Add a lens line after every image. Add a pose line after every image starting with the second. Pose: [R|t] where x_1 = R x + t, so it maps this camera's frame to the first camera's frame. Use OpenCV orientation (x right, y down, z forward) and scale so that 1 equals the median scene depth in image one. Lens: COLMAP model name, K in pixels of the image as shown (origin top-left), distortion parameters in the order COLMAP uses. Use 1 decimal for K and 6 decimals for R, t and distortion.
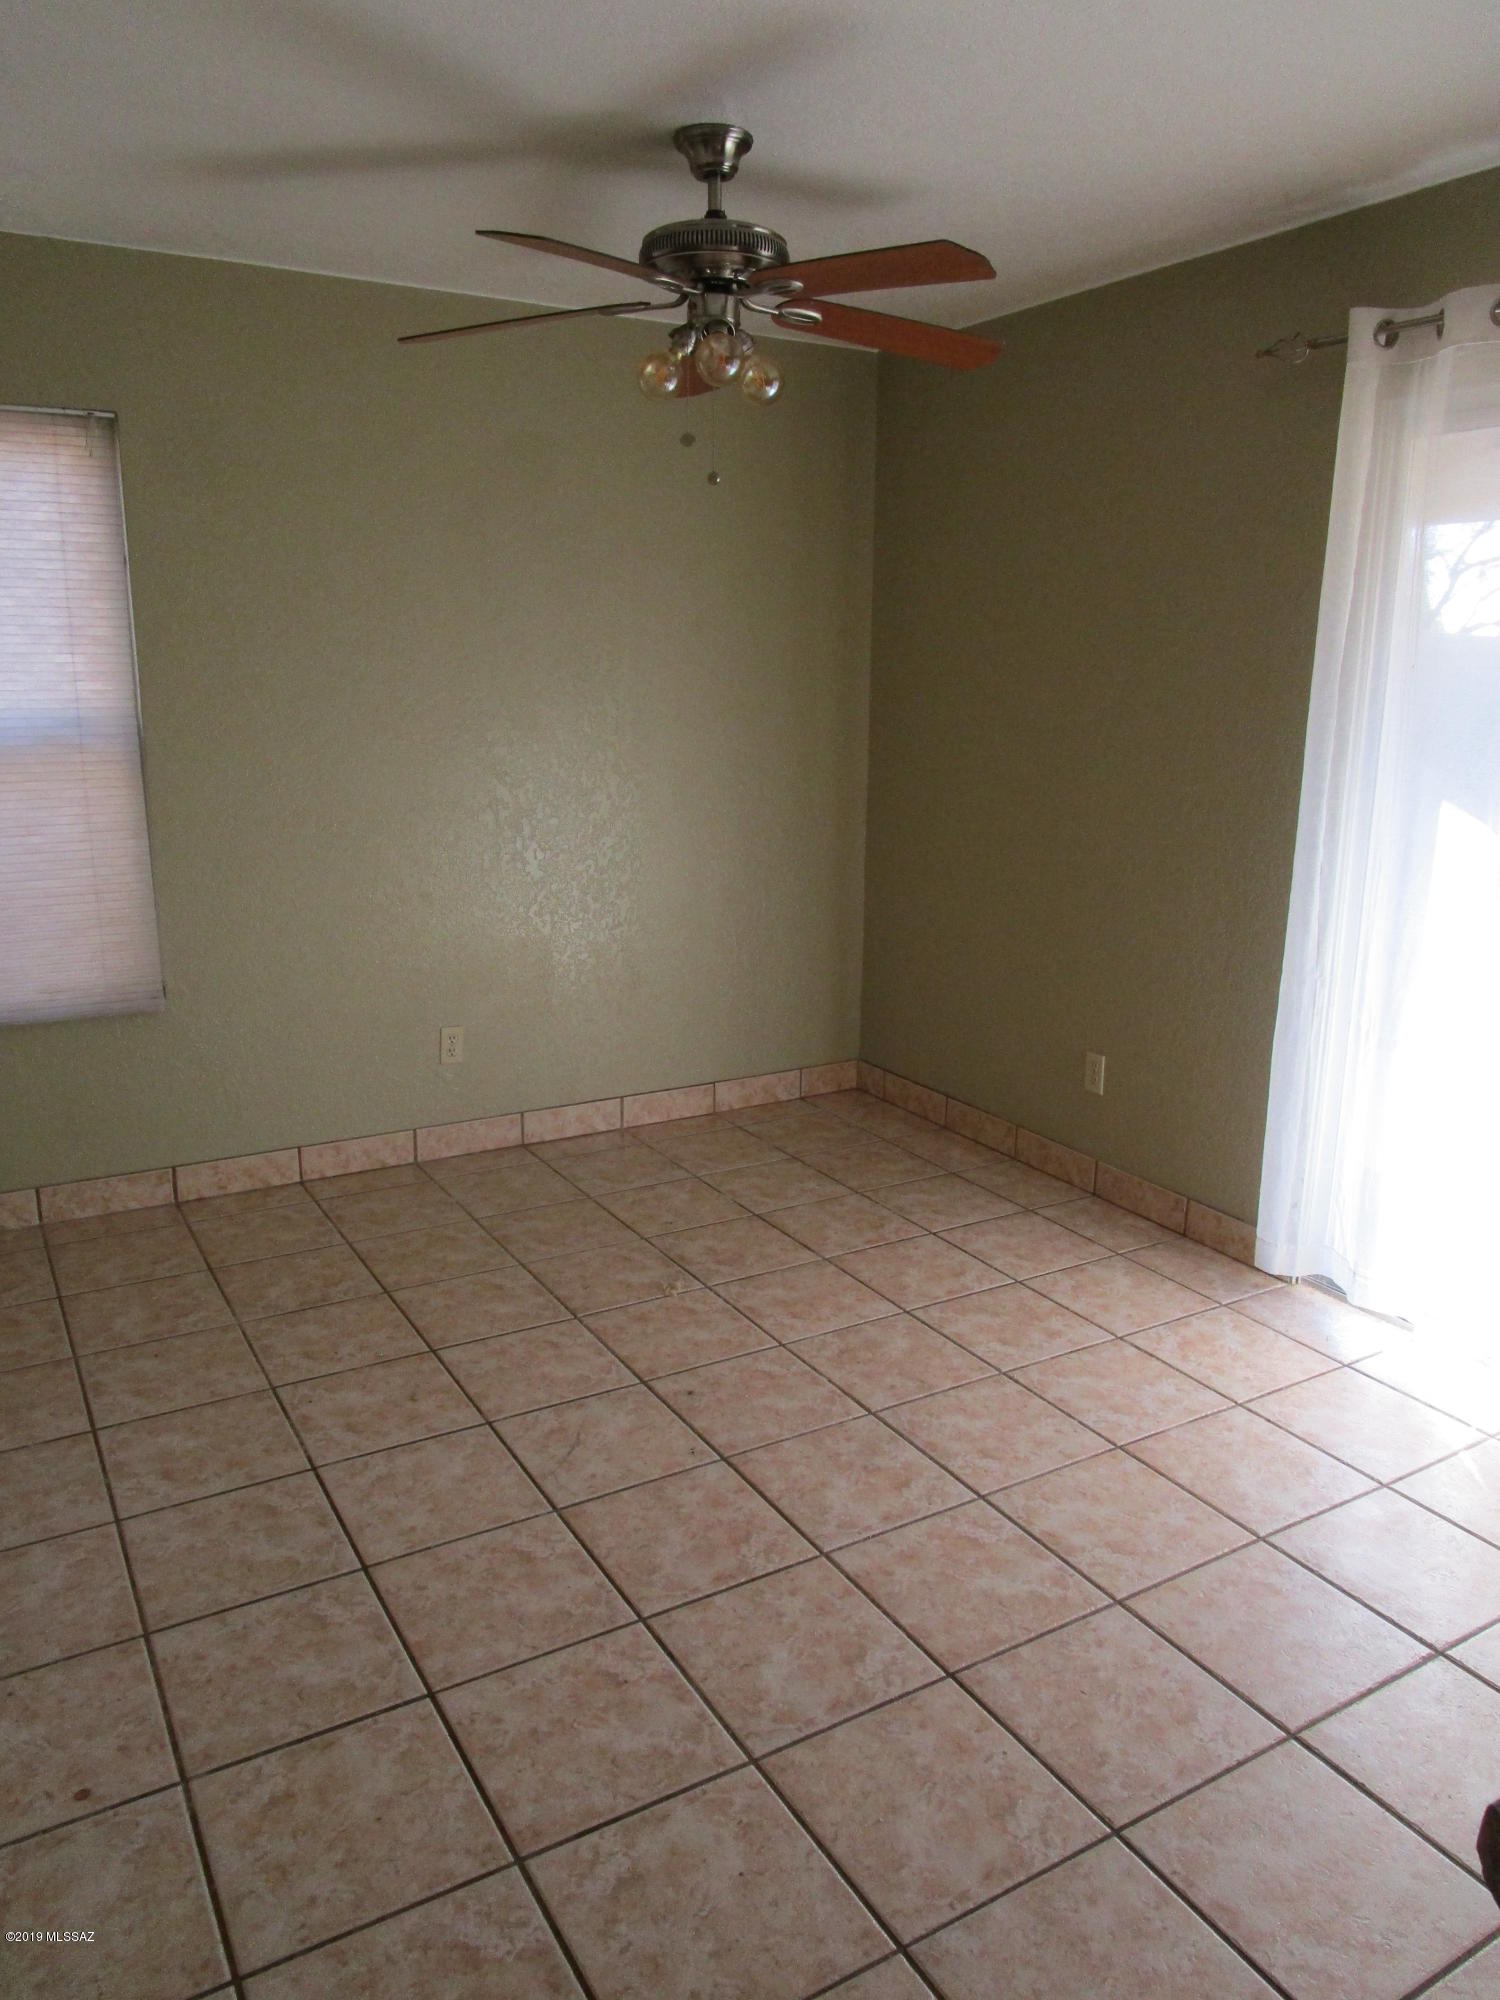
lens RADIAL K [[1417.2, 0, 747.2], [0, 1417.2, 991.8], [0, 0, 1]] dist [0.009906, -0.020340]
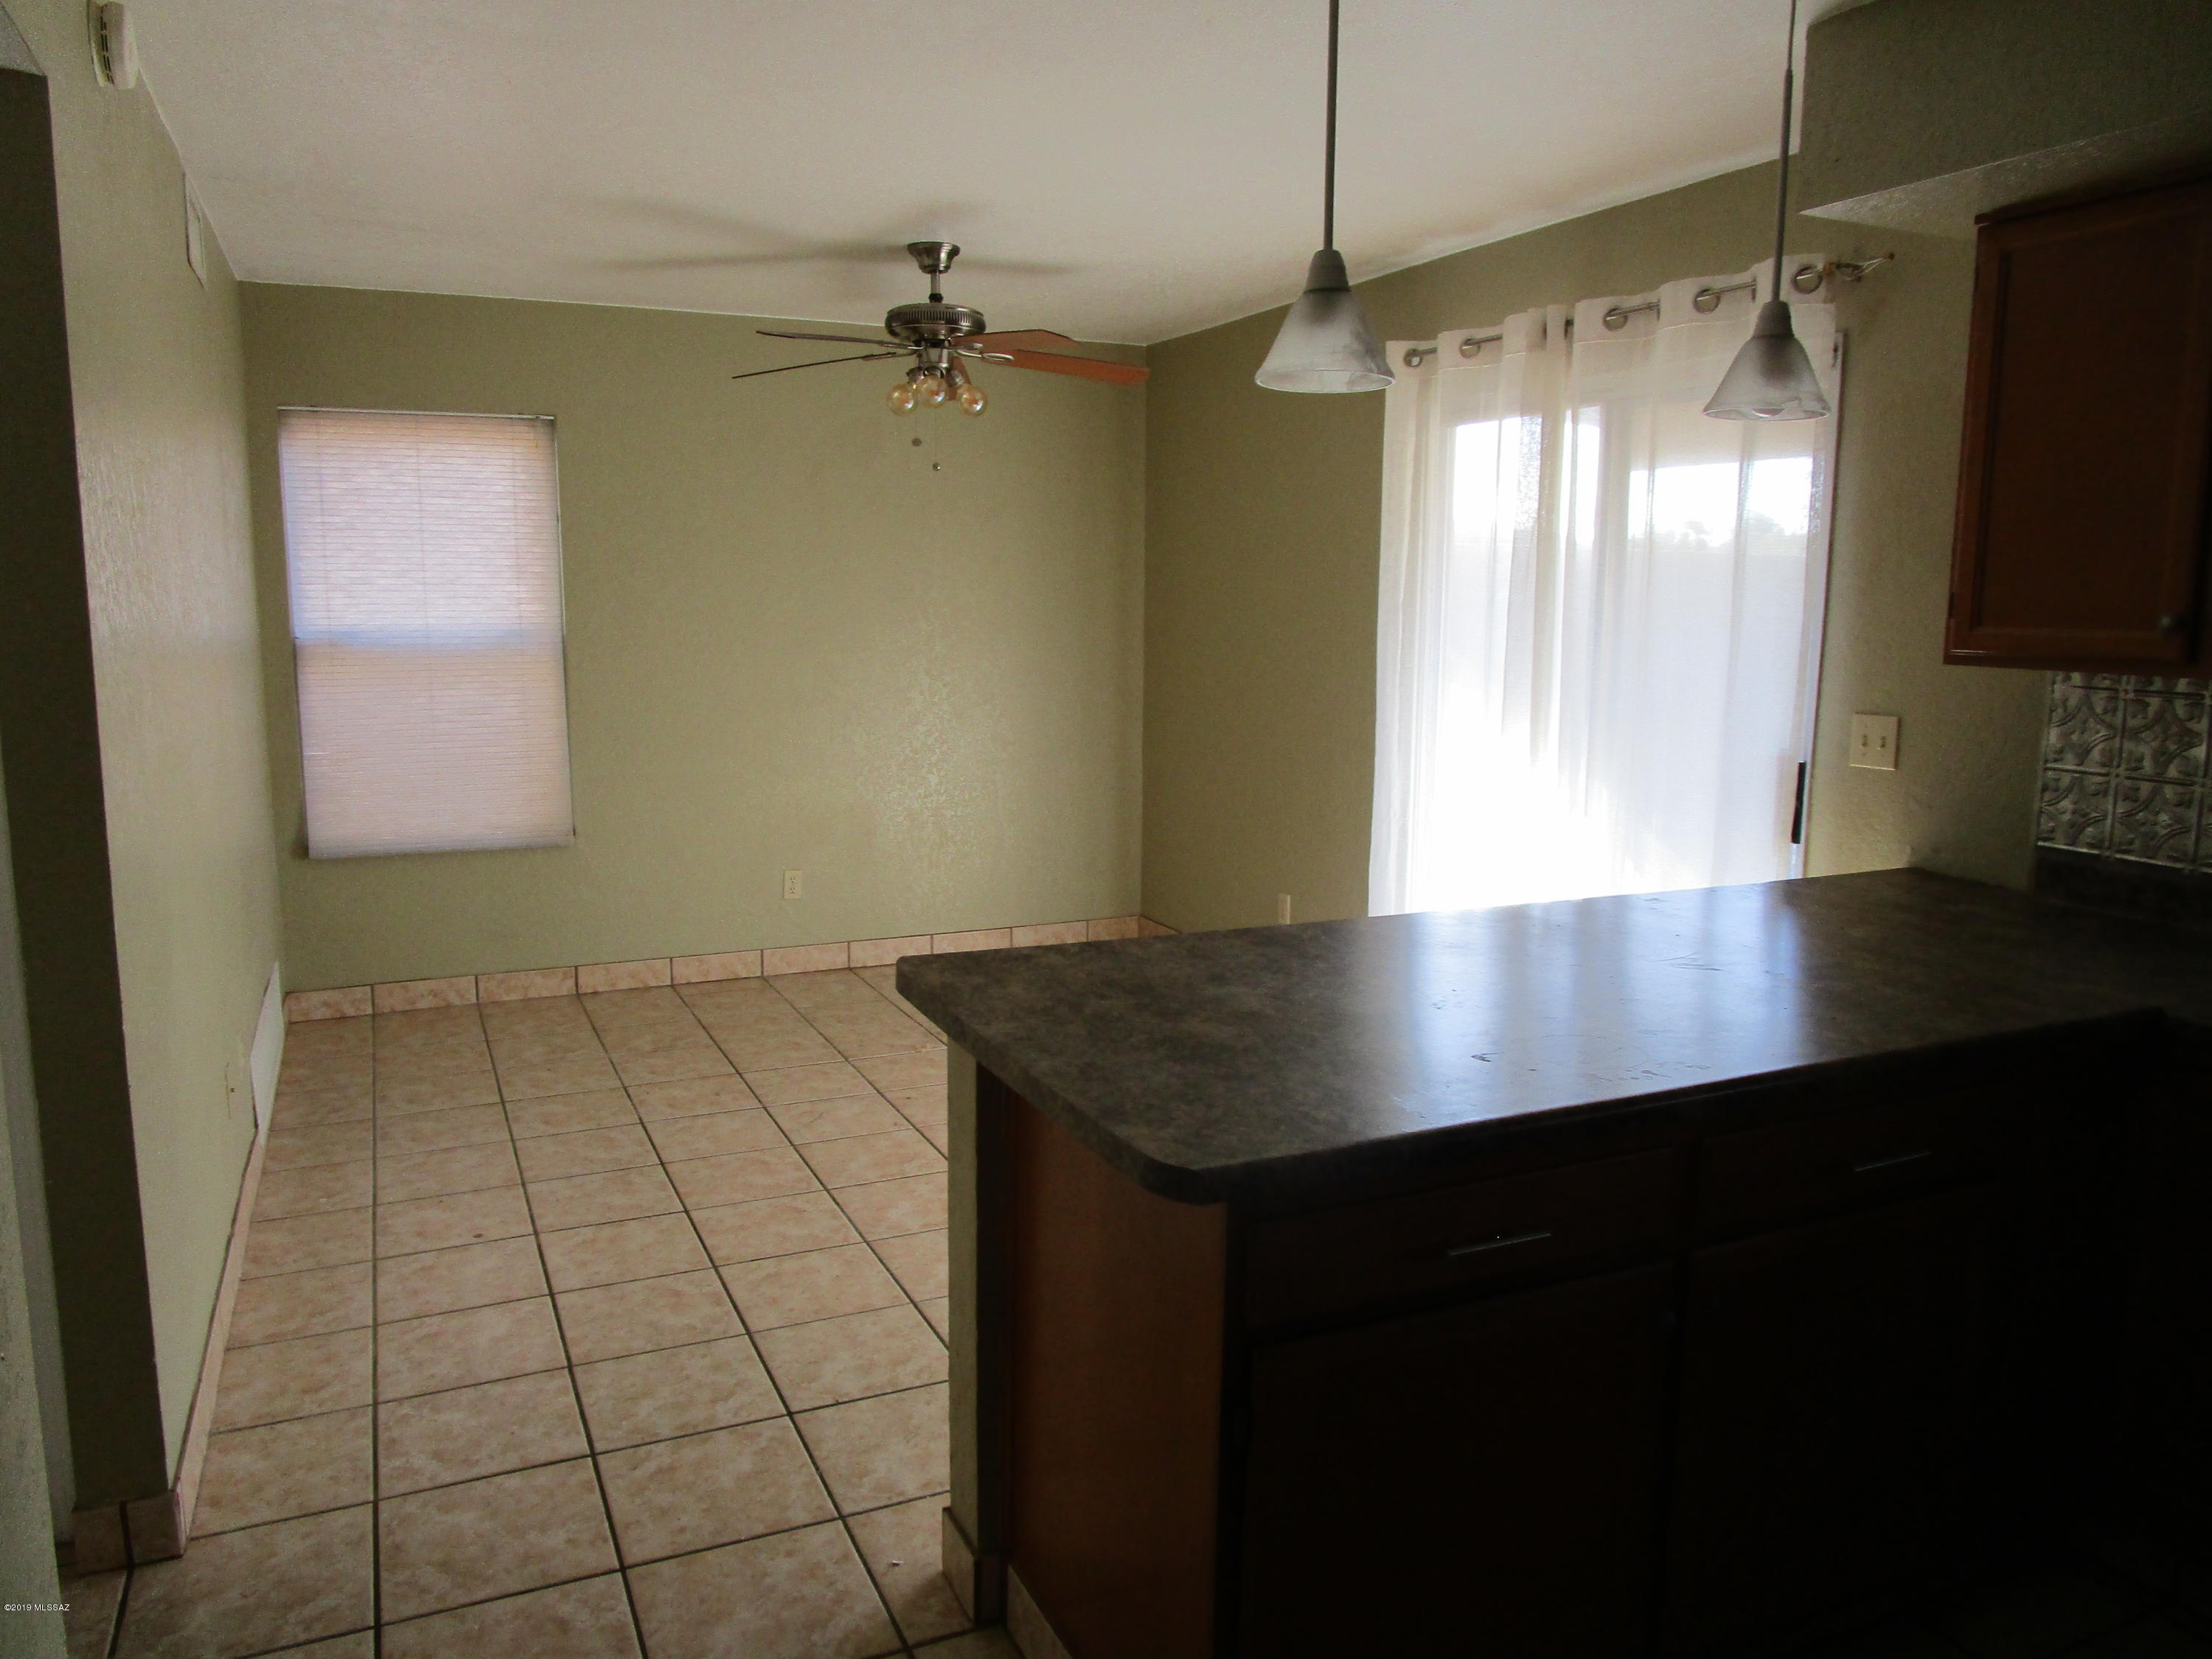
lens RADIAL K [[1567.4, 0, 1107.3], [0, 1567.4, 834.3], [0, 0, 1]] dist [0.009906, -0.020340]
pose [[0.995445, 0.012077, -0.094571, 0.254164], [-0.018871, 0.997278, -0.071276, 0.107384], [0.093453, 0.072735, 0.992963, -0.467881]]
